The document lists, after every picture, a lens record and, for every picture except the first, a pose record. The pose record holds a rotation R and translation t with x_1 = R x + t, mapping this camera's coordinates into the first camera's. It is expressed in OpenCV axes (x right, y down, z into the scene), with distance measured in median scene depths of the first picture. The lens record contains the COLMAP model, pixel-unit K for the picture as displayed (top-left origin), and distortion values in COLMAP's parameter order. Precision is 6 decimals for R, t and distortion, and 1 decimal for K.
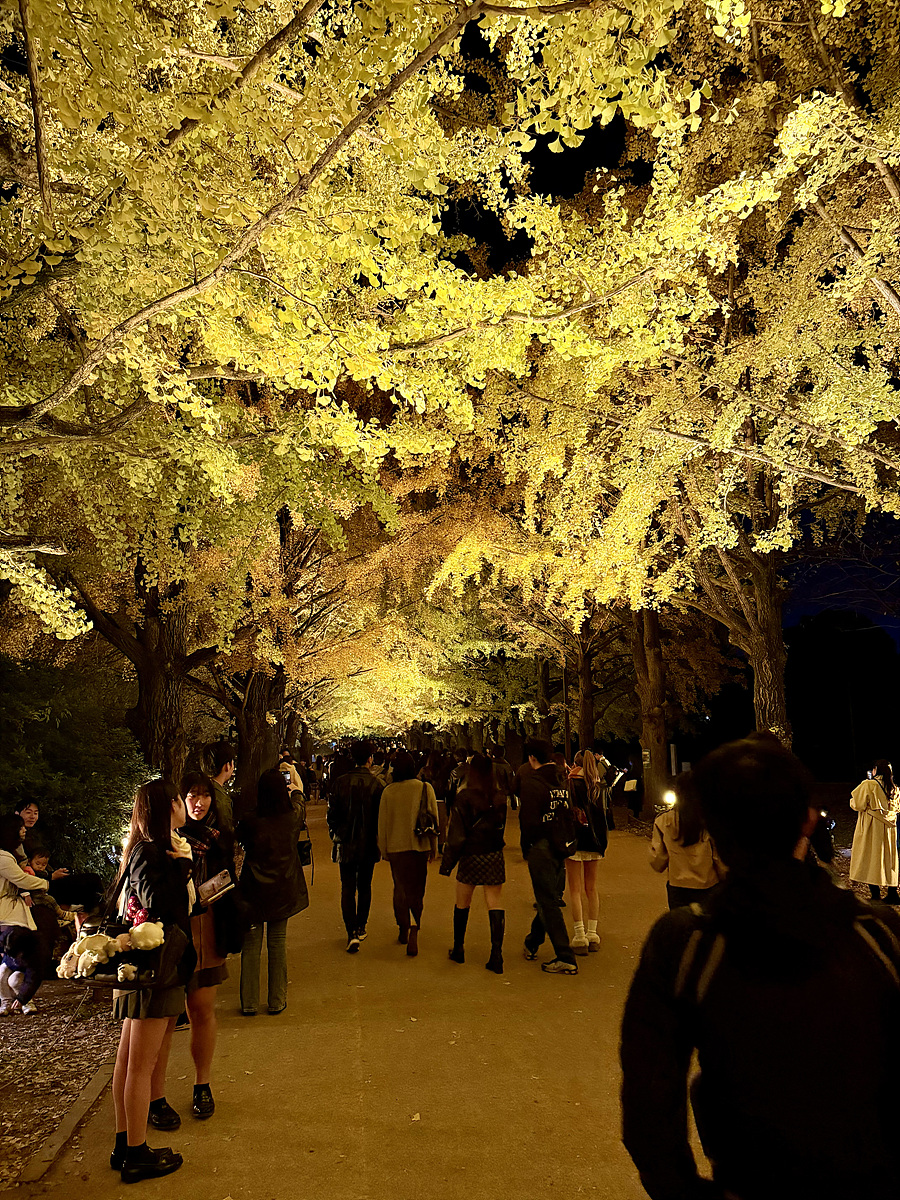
lens RADIAL K [[825.8, 0, 450.0], [0, 825.8, 600.0], [0, 0, 1]] dist [0.125045, -0.222115]
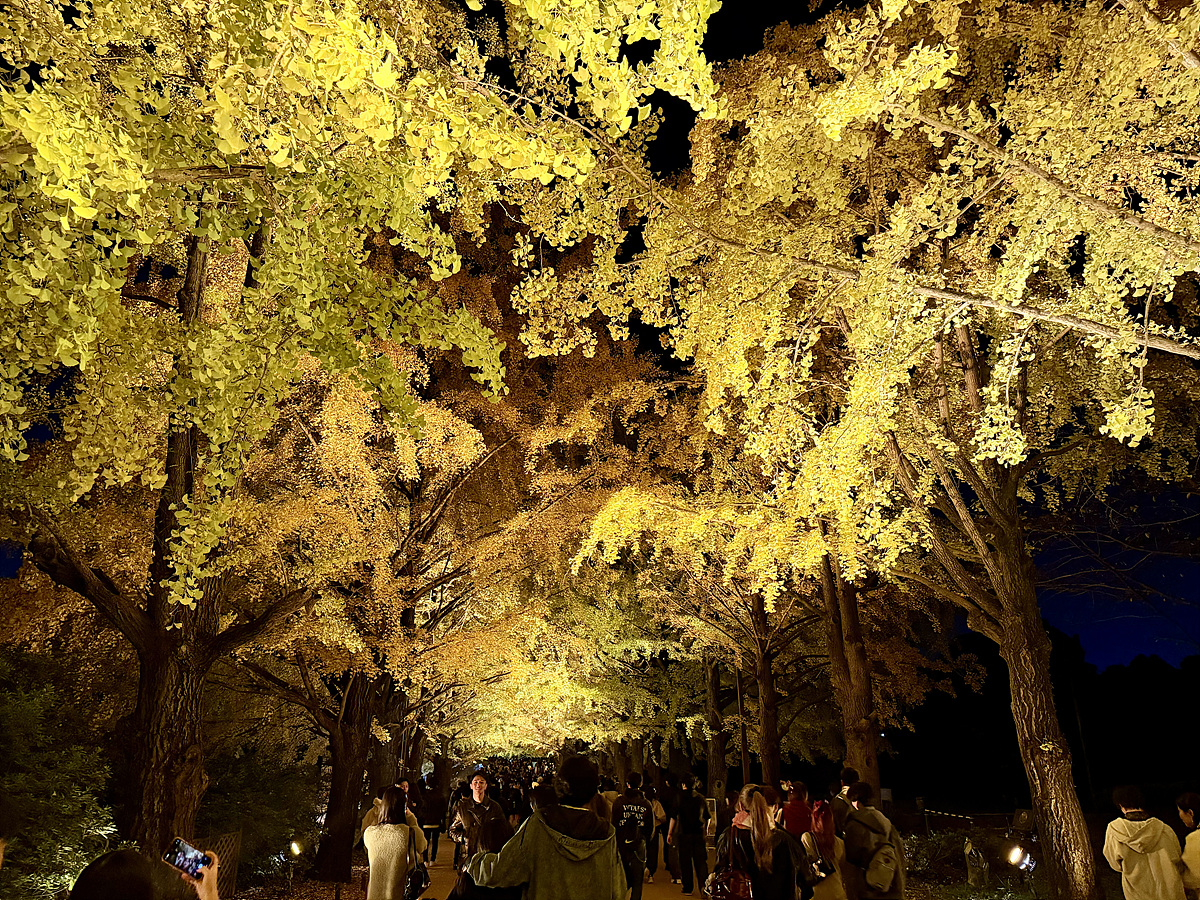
lens RADIAL K [[825.8, 0, 600.0], [0, 825.8, 450.0], [0, 0, 1]] dist [0.125045, -0.222115]
pose [[0.999966, -0.003646, -0.007419, 0.003127], [0.002196, 0.982411, -0.186716, 0.019982], [0.007969, 0.186693, 0.982386, 0.128835]]
